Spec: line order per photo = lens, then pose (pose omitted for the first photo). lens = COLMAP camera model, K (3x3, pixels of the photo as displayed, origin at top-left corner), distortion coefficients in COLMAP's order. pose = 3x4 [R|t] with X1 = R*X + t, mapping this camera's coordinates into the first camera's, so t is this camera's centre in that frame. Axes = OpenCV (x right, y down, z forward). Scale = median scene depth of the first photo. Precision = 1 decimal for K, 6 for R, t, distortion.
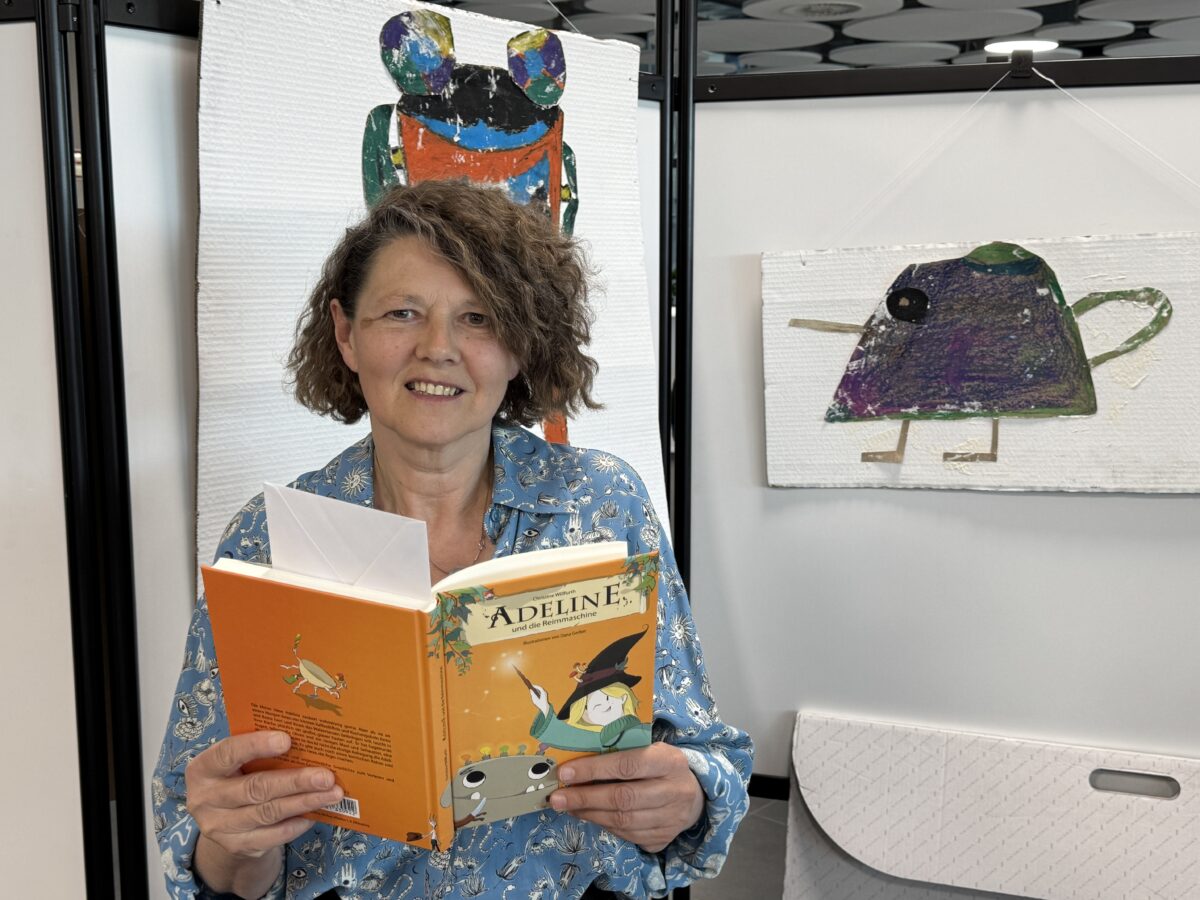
lens RADIAL K [[1391.4, 0, 600.0], [0, 1391.4, 450.0], [0, 0, 1]] dist [0.191484, -0.420196]
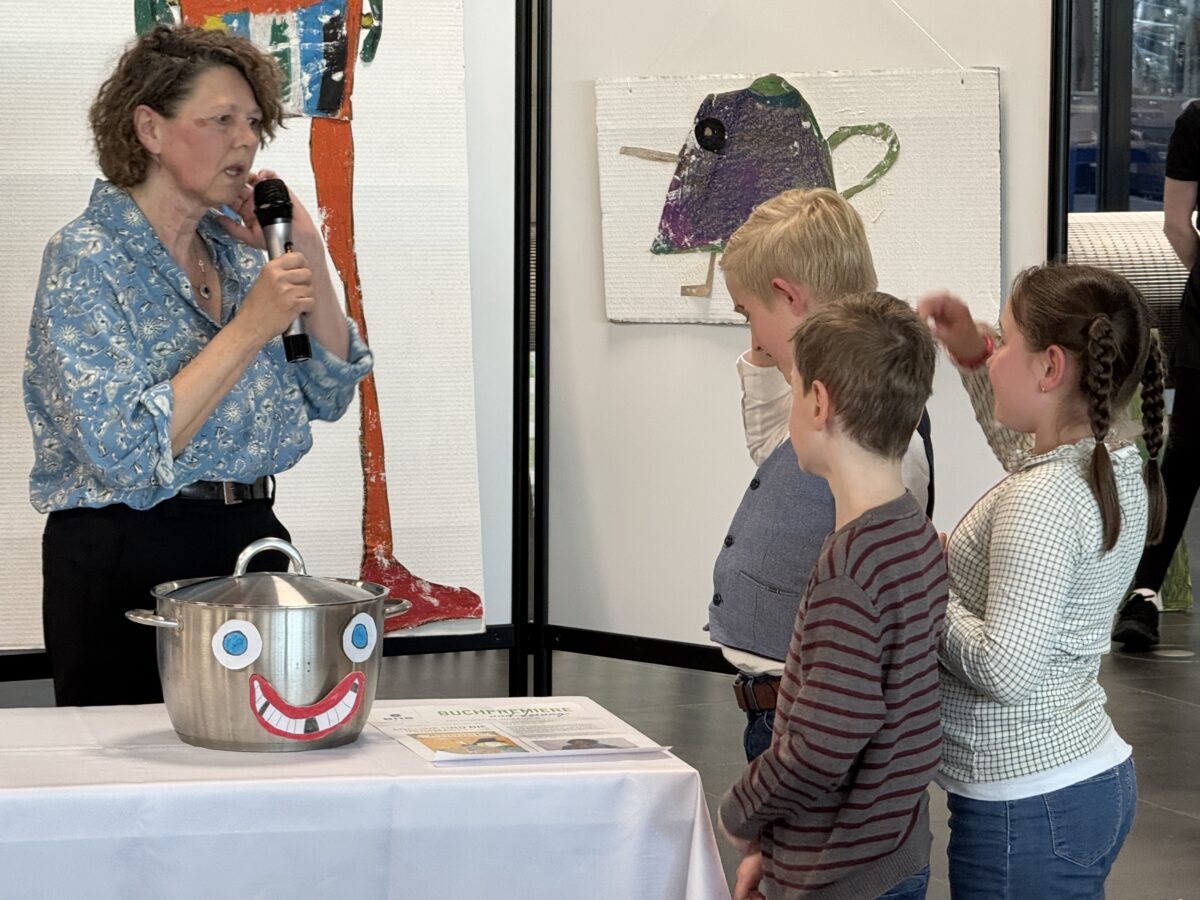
lens RADIAL K [[4592.7, 0, 600.0], [0, 4592.7, 450.0], [0, 0, 1]] dist [0.078977, 4.792542]
pose [[0.905686, 0.051149, -0.420852, 1.562342], [-0.070519, 0.997041, -0.030584, 0.228108], [0.418042, 0.057377, 0.906614, -2.003164]]
